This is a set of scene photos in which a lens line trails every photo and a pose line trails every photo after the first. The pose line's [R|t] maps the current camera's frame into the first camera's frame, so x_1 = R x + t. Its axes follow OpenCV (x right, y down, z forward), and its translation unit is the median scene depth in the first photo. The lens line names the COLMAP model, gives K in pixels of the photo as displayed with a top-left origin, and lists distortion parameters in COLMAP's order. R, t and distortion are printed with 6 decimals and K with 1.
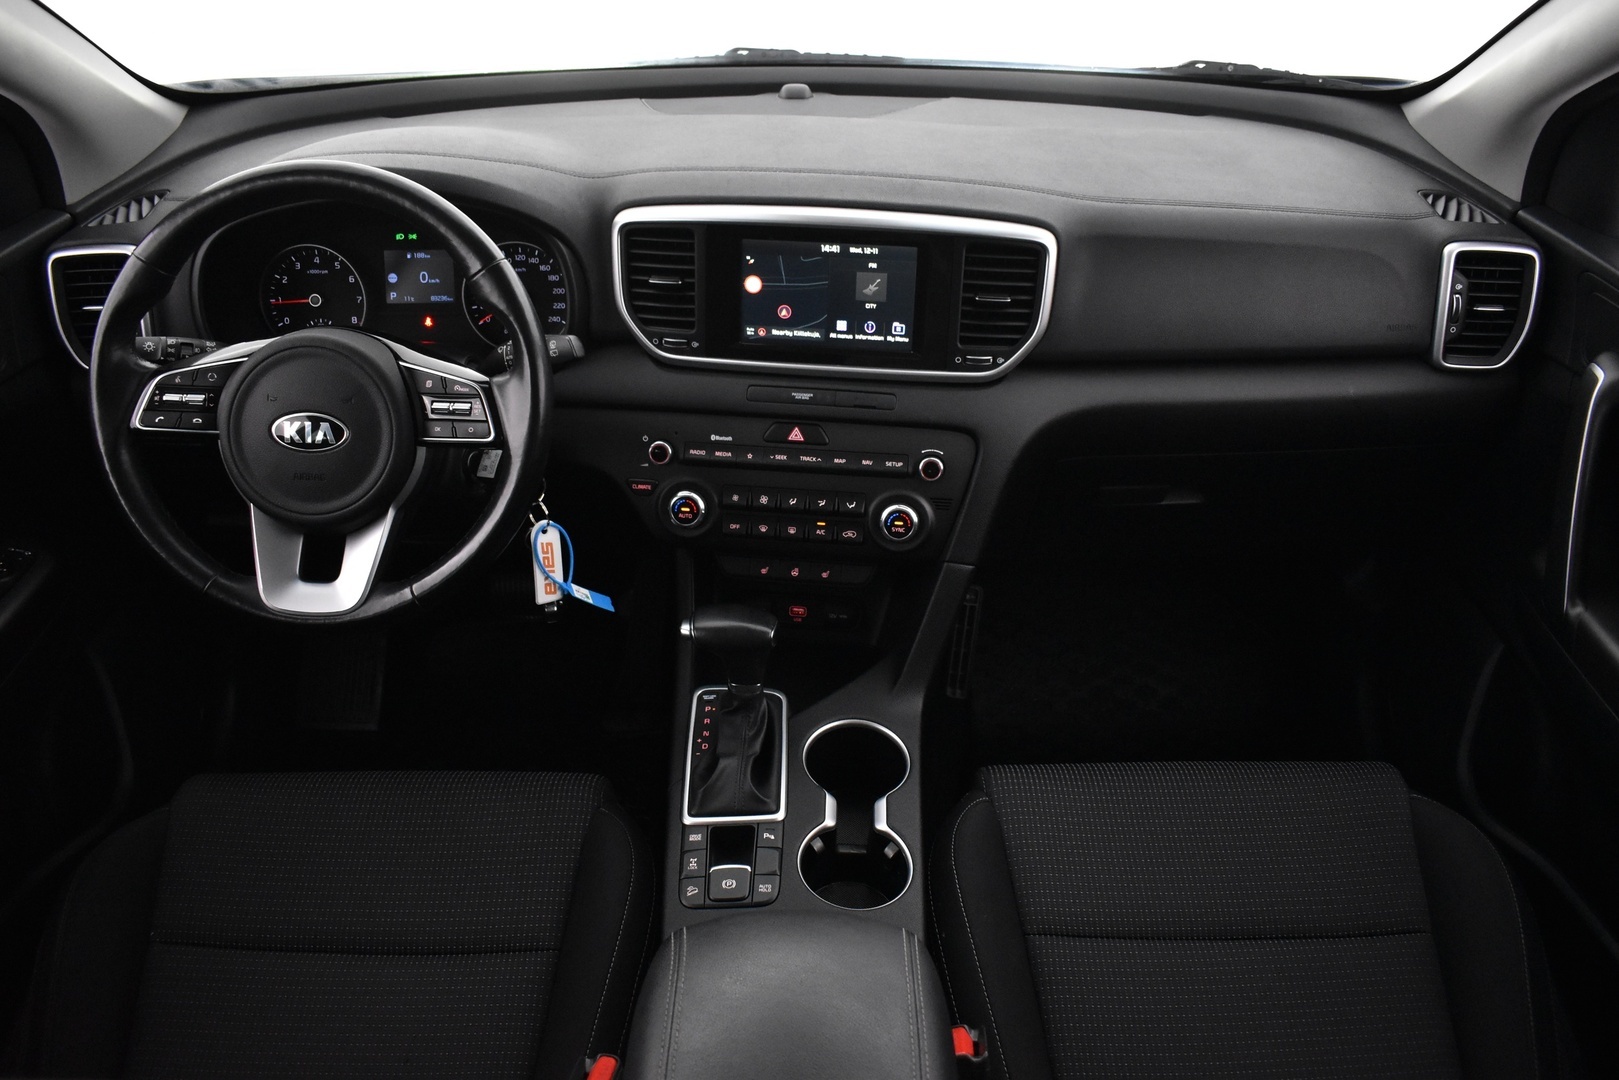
lens RADIAL K [[1324.0, 0, 808.3], [0, 1324.0, 540.9], [0, 0, 1]] dist [-0.070080, -0.001784]
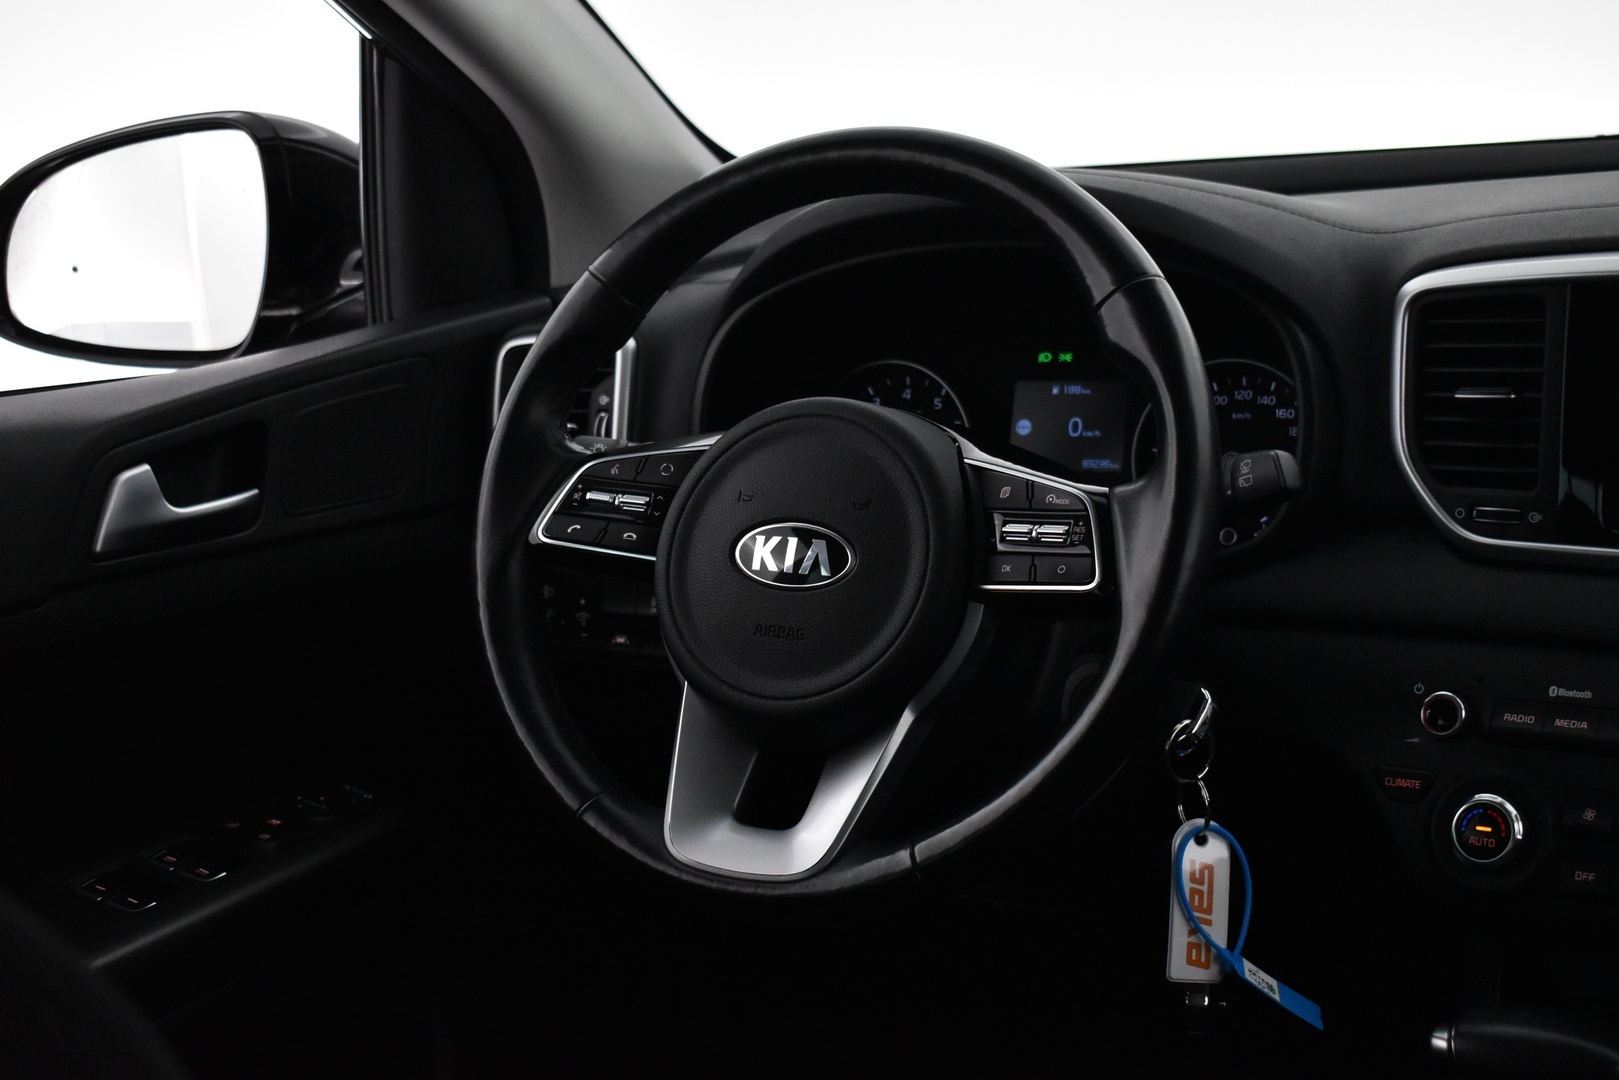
lens RADIAL K [[2397.5, 0, 810.4], [0, 2397.5, 539.3], [0, 0, 1]] dist [-0.055005, 0.000000]
pose [[0.880748, 0.023679, -0.472993, 0.107086], [-0.190832, 0.931821, -0.308695, 0.202847], [0.433436, 0.362145, 0.825218, 0.116317]]
